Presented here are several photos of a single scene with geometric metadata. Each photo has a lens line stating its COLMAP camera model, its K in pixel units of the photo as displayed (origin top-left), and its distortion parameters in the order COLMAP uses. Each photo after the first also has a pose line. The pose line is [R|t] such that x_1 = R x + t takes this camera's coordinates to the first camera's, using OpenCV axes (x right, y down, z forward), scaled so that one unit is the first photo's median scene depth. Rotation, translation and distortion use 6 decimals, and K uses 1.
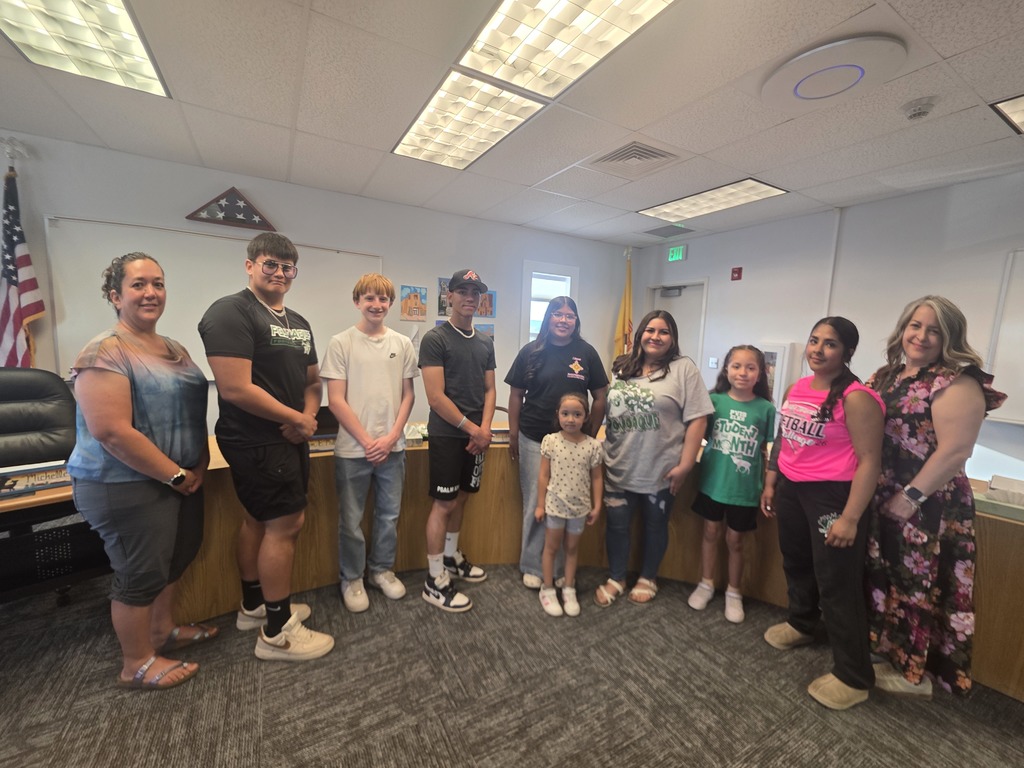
lens RADIAL K [[418.9, 0, 512.2], [0, 418.9, 381.0], [0, 0, 1]] dist [-0.001700, 0.000521]
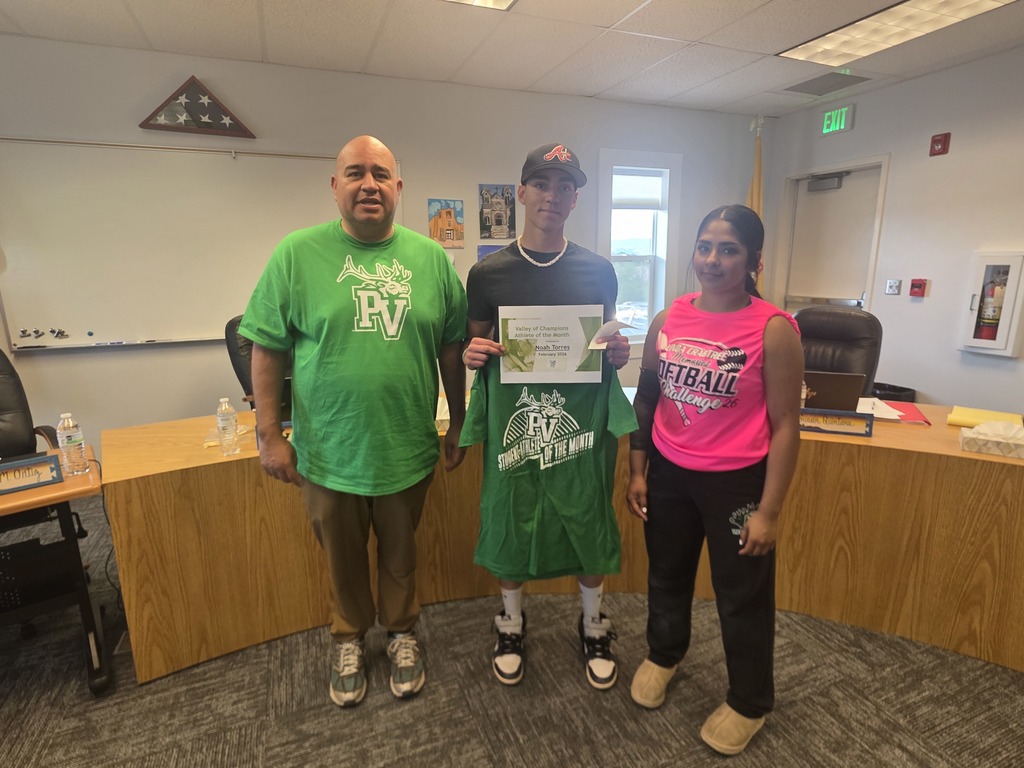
lens RADIAL K [[541.4, 0, 510.6], [0, 541.4, 382.4], [0, 0, 1]] dist [-0.004153, 0.002812]
pose [[0.990486, -0.025765, -0.135181, -0.018038], [0.040270, 0.993584, 0.105687, -0.023301], [0.131590, -0.110125, 0.985168, 0.179214]]
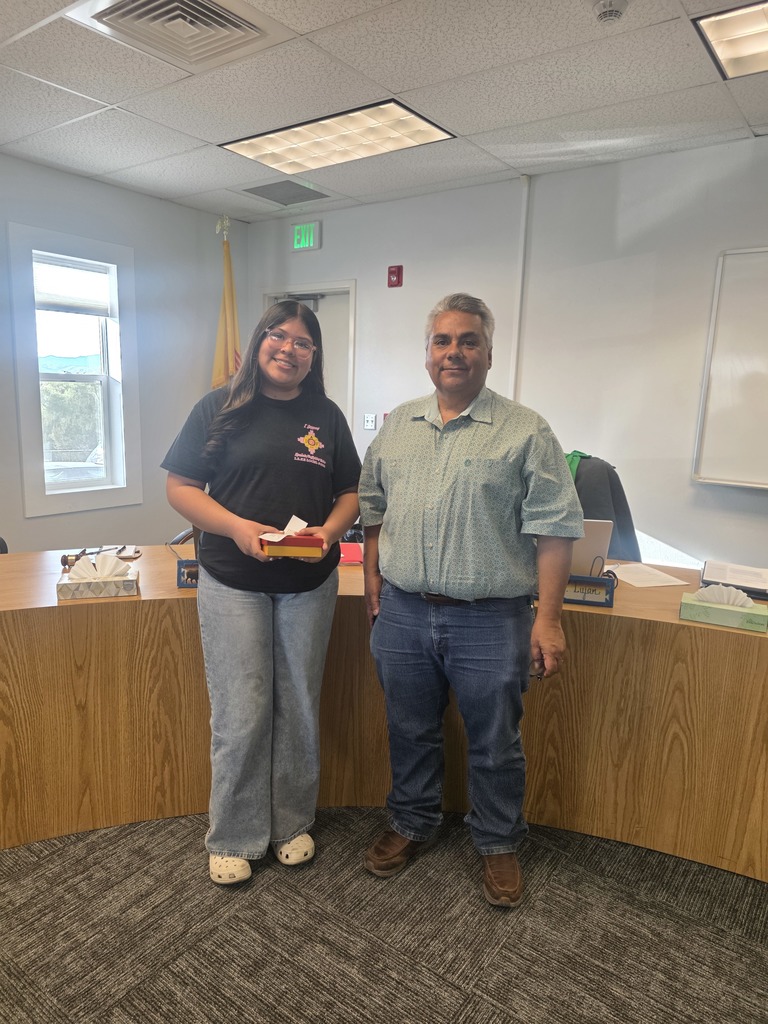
lens RADIAL K [[685.0, 0, 370.9], [0, 685.0, 506.4], [0, 0, 1]] dist [0.037880, -0.029917]
pose [[0.917327, -0.081005, 0.389806, 0.207217], [0.052788, 0.995185, 0.082583, -0.004431], [-0.394619, -0.055178, 0.917187, 0.172006]]
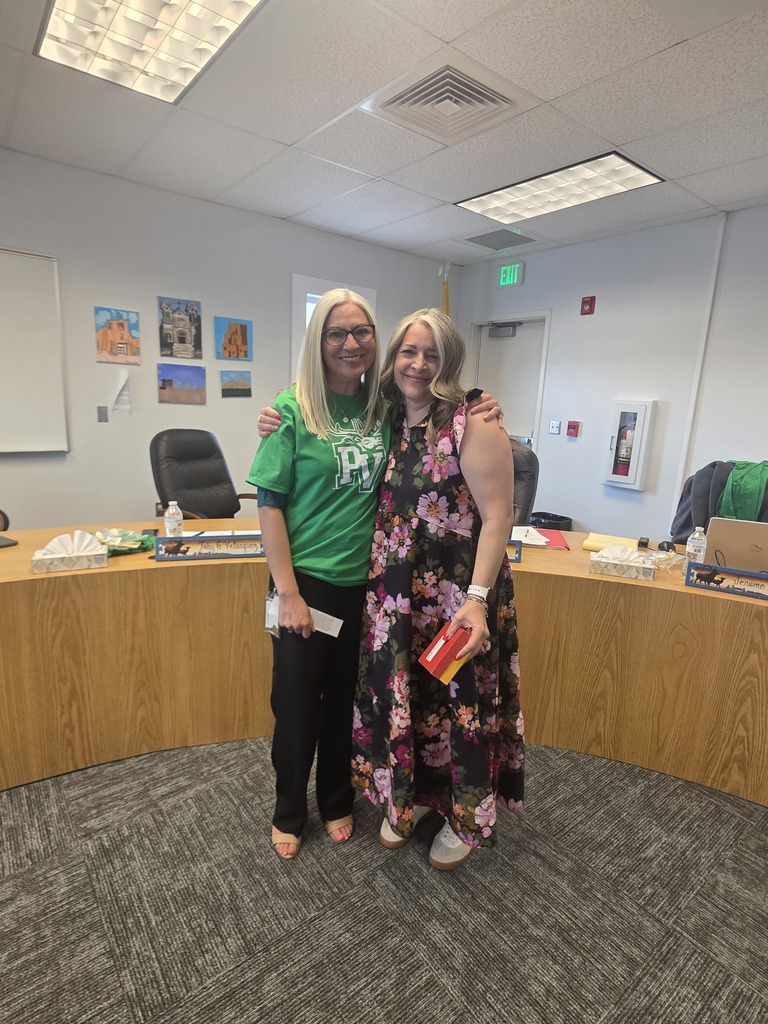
lens RADIAL K [[539.4, 0, 385.6], [0, 539.4, 510.4], [0, 0, 1]] dist [-0.002435, 0.002293]
pose [[0.988312, -0.027765, 0.149895, 0.095603], [0.011530, 0.994071, 0.108116, -0.012066], [-0.152008, -0.105124, 0.982773, 0.245561]]
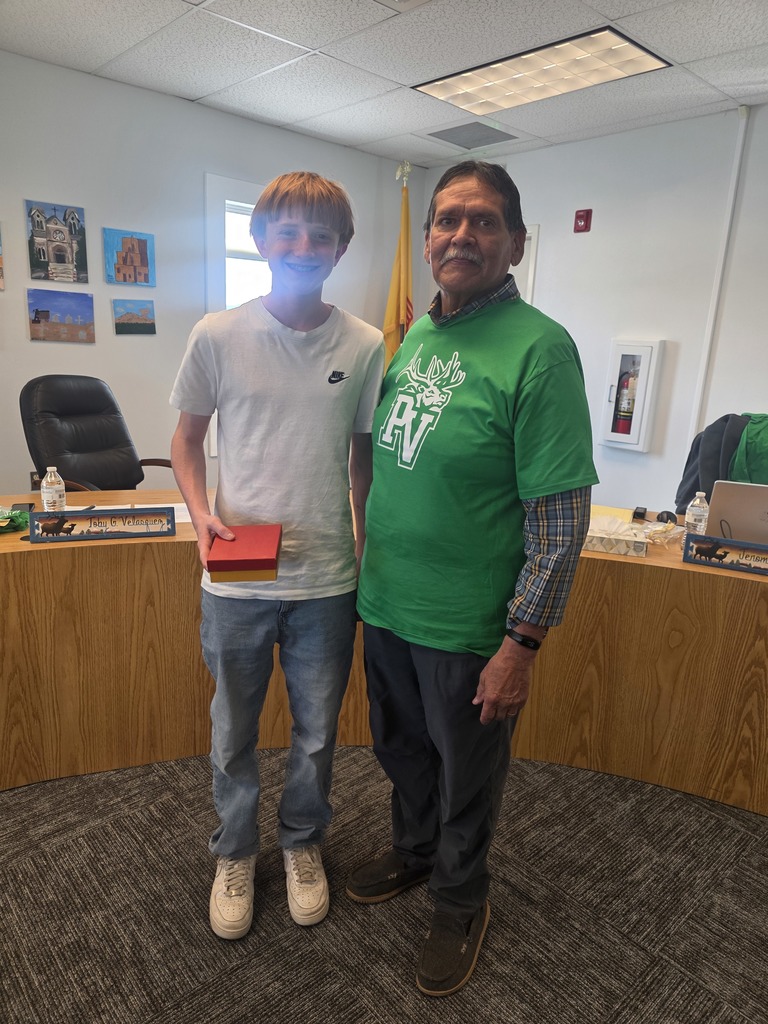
lens RADIAL K [[690.9, 0, 383.6], [0, 690.9, 501.7], [0, 0, 1]] dist [0.030258, -0.024293]
pose [[0.976216, -0.043249, 0.212440, 0.113258], [0.014272, 0.990594, 0.136085, -0.004323], [-0.216328, -0.129816, 0.967652, 0.191787]]
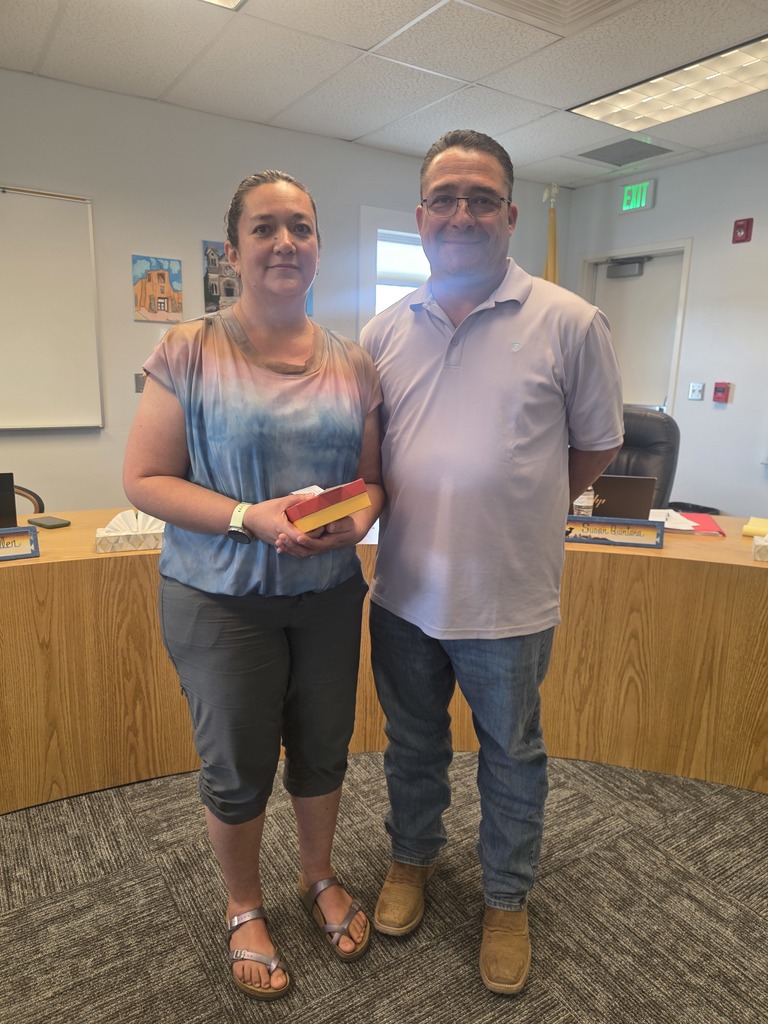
lens RADIAL K [[695.6, 0, 389.4], [0, 695.6, 508.6], [0, 0, 1]] dist [0.022998, -0.019495]
pose [[0.998256, -0.027747, 0.052116, 0.015628], [0.022415, 0.994711, 0.100238, 0.029323], [-0.054622, -0.098895, 0.993598, 0.156372]]
